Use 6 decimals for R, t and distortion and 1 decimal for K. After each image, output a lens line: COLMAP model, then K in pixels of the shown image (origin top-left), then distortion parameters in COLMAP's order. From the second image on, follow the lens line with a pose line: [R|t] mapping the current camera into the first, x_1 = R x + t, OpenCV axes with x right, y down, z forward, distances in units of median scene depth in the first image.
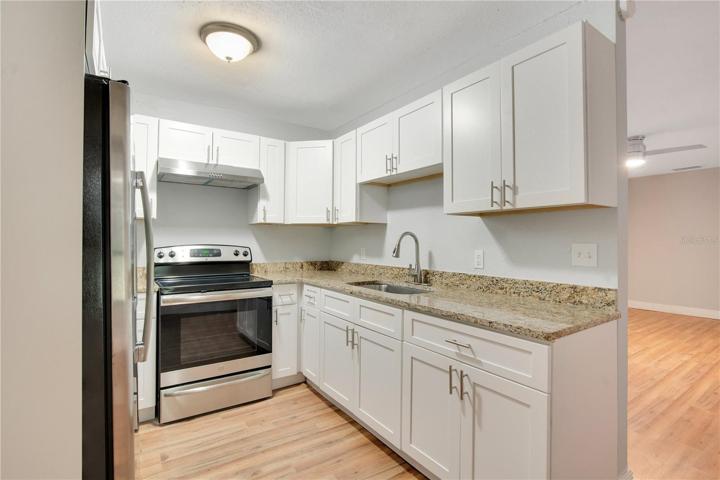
lens RADIAL K [[357.6, 0, 384.3], [0, 357.6, 237.5], [0, 0, 1]] dist [-0.000876, 0.003490]
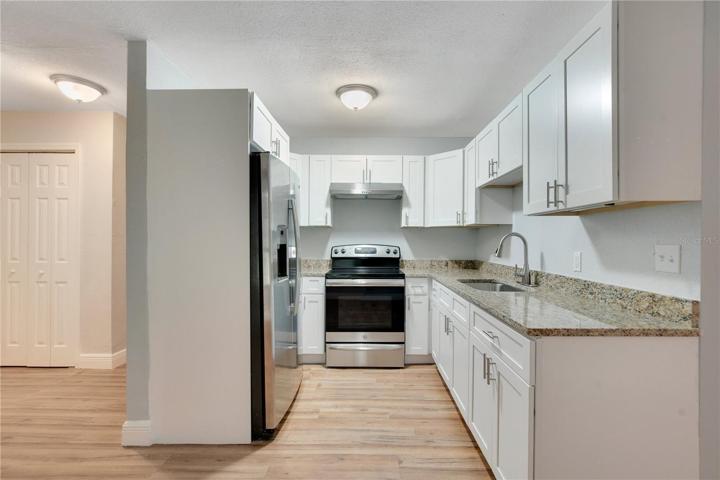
lens RADIAL K [[357.6, 0, 371.2], [0, 357.6, 243.1], [0, 0, 1]] dist [-0.000876, 0.003490]
pose [[0.810066, 0.002211, -0.586334, 0.331214], [0.006762, 0.999891, 0.013113, -0.002144], [0.586299, -0.014588, 0.809963, -0.063007]]
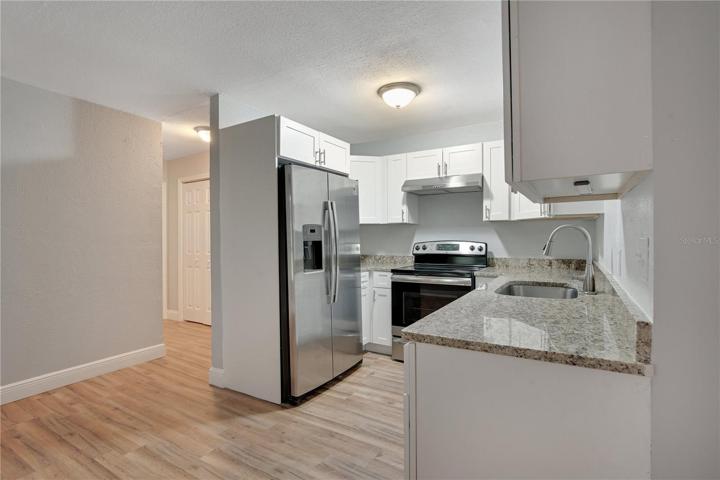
lens RADIAL K [[357.6, 0, 351.0], [0, 357.6, 242.6], [0, 0, 1]] dist [-0.000876, 0.003490]
pose [[0.377878, 0.004621, -0.925844, 0.616786], [0.019848, 0.999717, 0.013091, 0.004217], [0.925643, -0.023323, 0.377679, 0.237166]]
